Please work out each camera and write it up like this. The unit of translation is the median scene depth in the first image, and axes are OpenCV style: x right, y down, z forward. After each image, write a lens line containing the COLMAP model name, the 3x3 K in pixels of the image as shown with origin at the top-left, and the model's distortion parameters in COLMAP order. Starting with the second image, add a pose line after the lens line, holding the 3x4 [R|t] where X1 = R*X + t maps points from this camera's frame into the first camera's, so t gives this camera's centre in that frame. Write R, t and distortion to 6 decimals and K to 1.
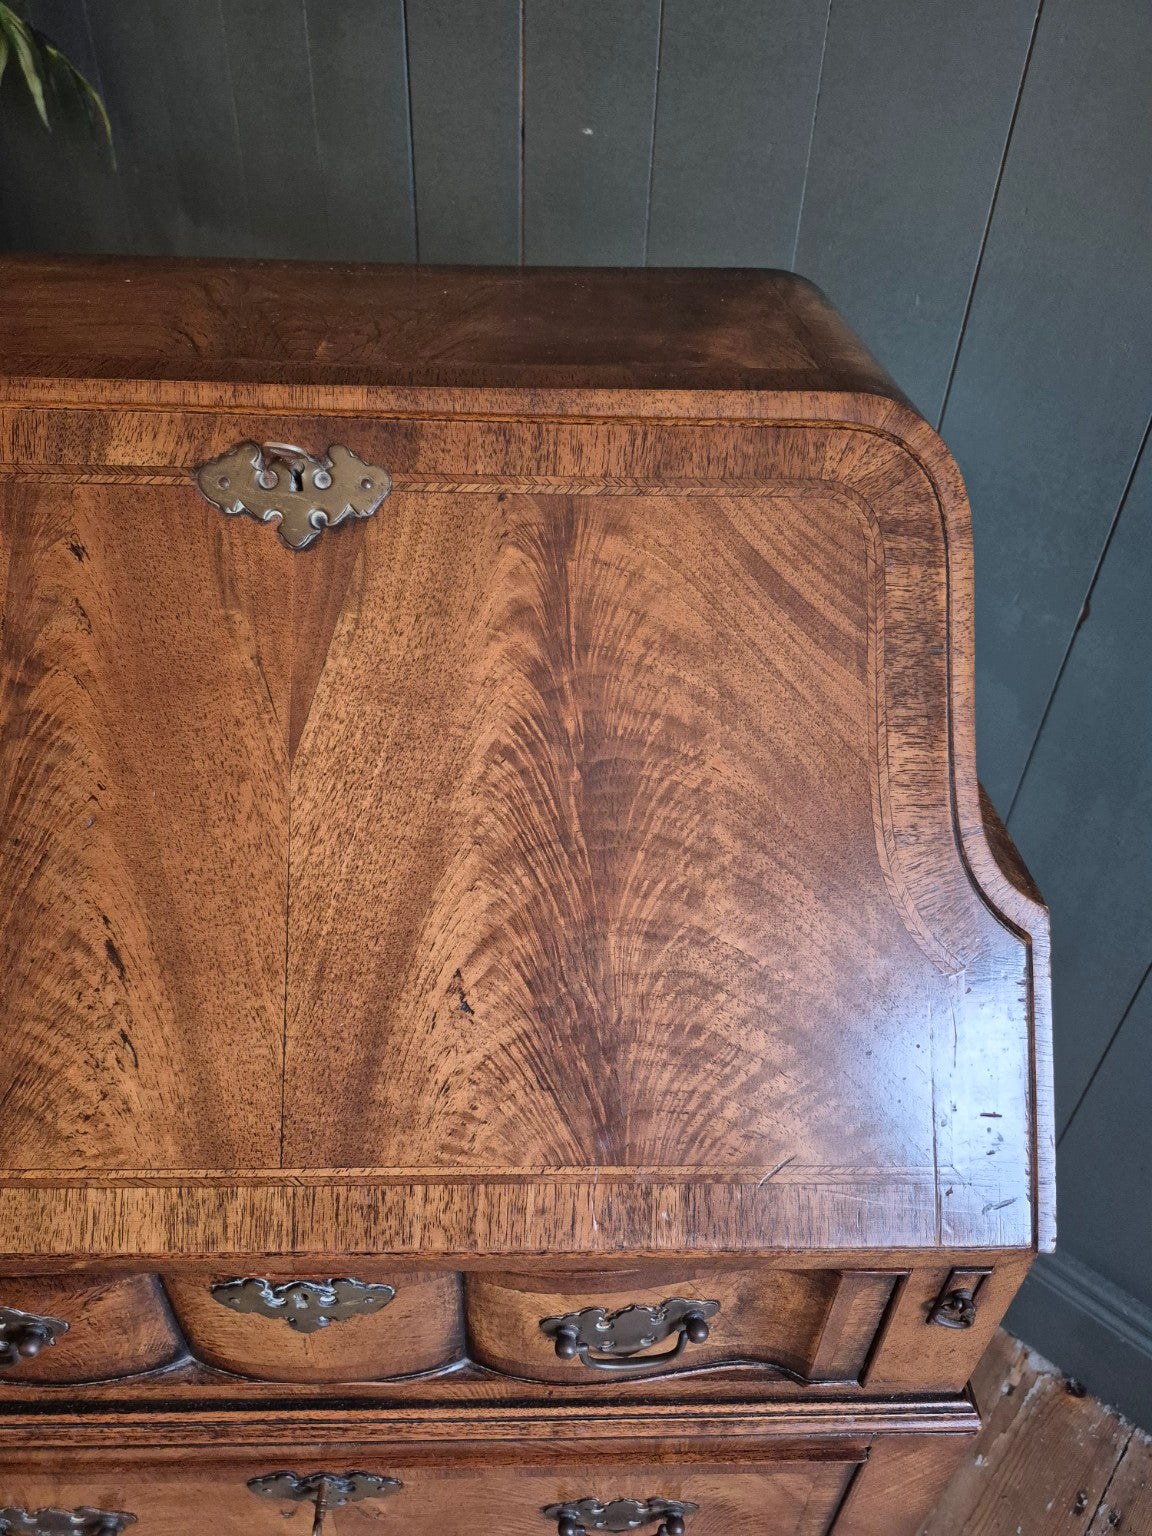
lens RADIAL K [[1052.7, 0, 570.2], [0, 1052.7, 765.4], [0, 0, 1]] dist [0.065969, -0.044348]
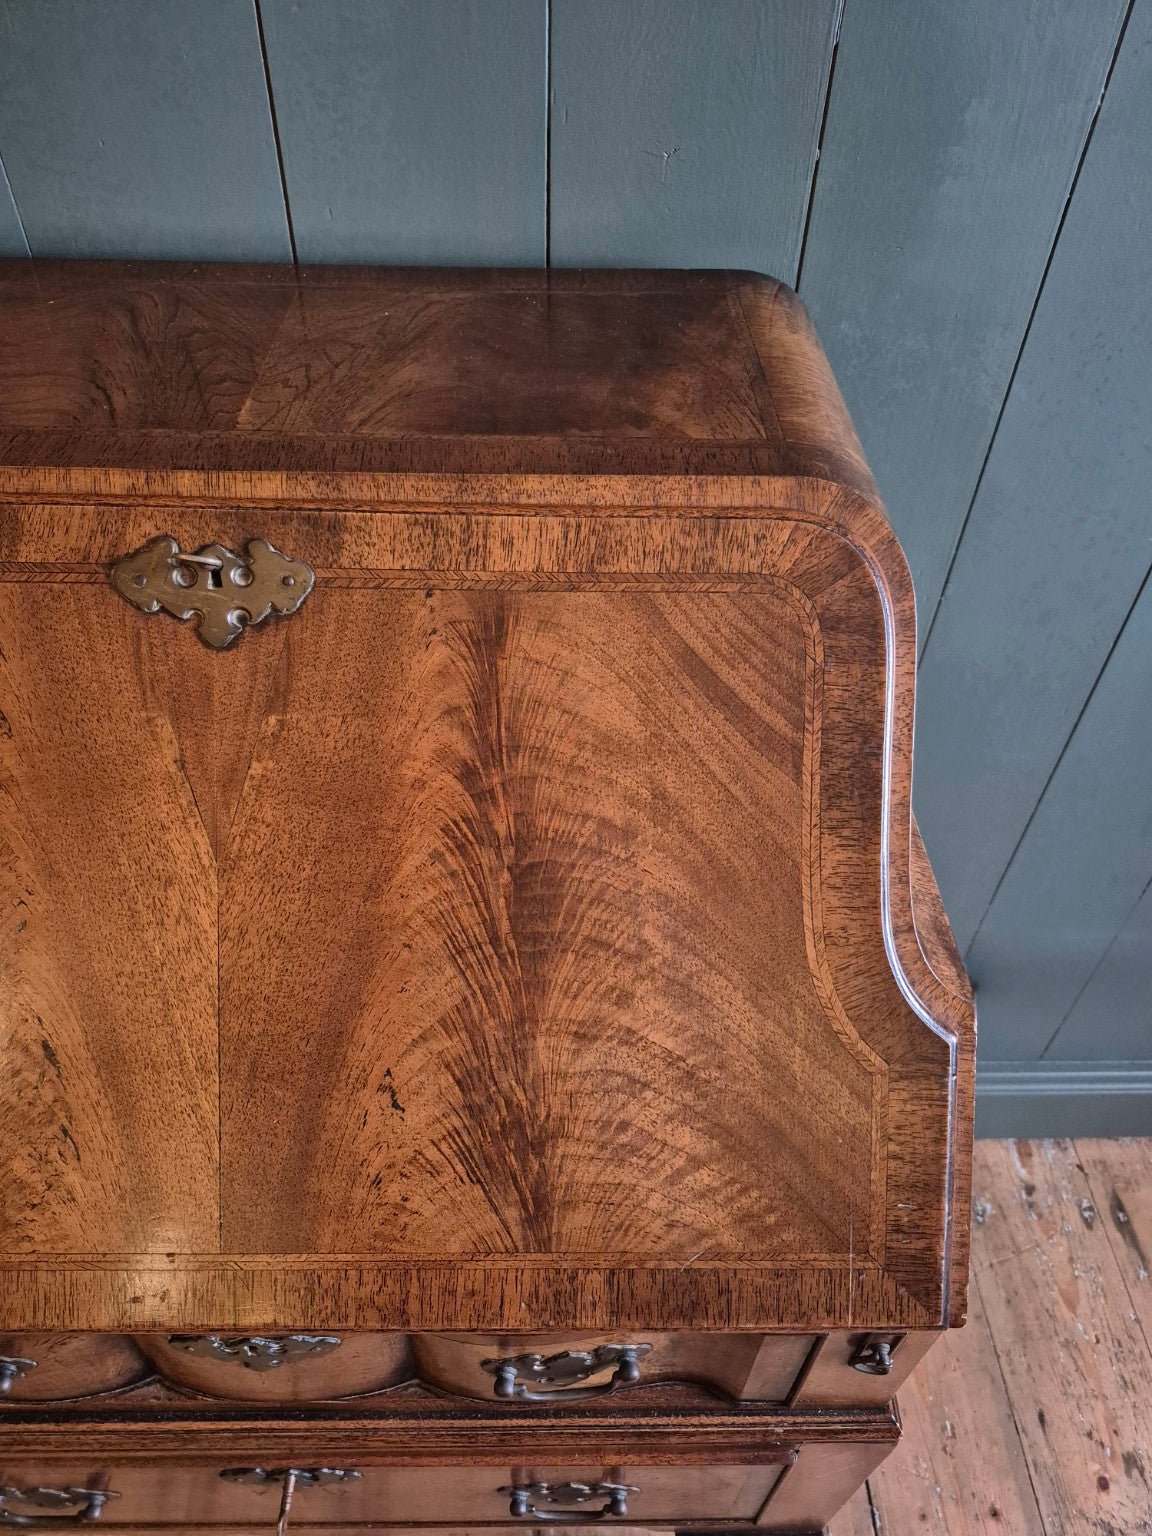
lens RADIAL K [[1076.9, 0, 574.4], [0, 1076.9, 760.0], [0, 0, 1]] dist [0.061398, -0.070036]
pose [[0.999939, 0.005870, -0.009368, 0.079484], [-0.004696, 0.992666, 0.120801, -0.225817], [0.010008, -0.120750, 0.992633, 0.003705]]
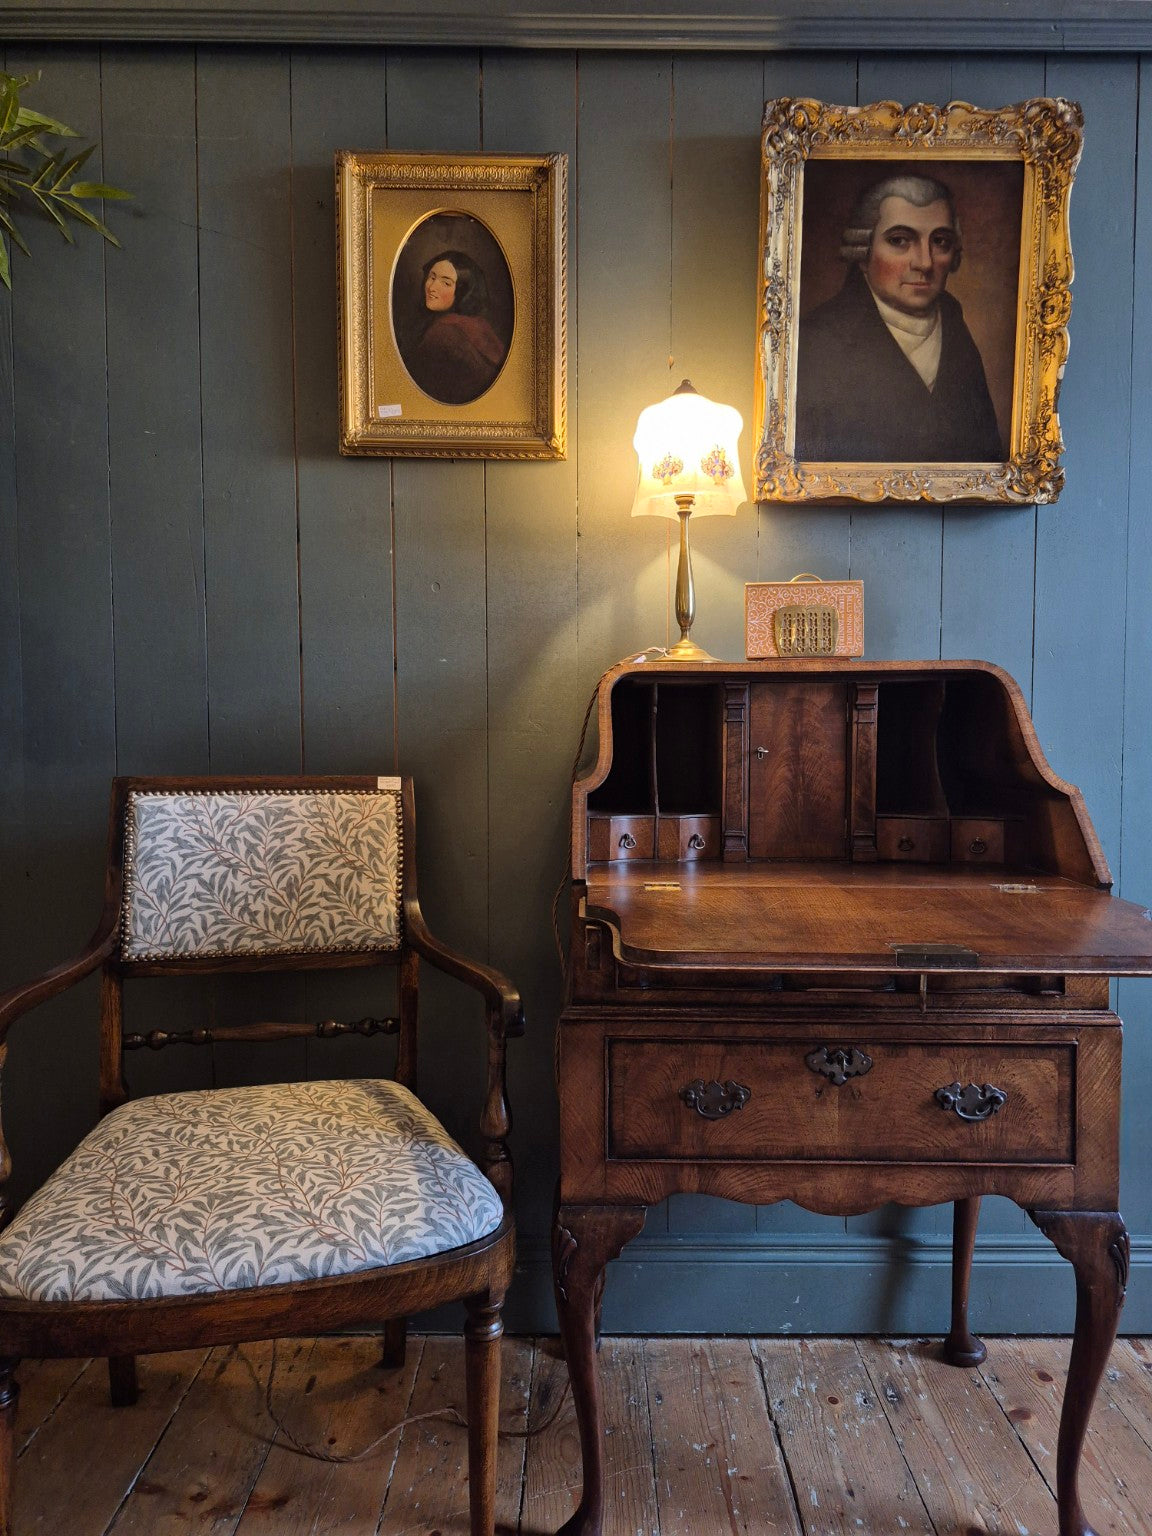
lens RADIAL K [[1076.9, 0, 572.3], [0, 1076.9, 758.3], [0, 0, 1]] dist [0.061398, -0.070036]
pose [[0.998472, -0.032973, -0.044353, -0.856763], [0.001151, 0.814769, -0.579785, 1.894915], [0.055255, 0.578847, 0.813562, -1.656985]]
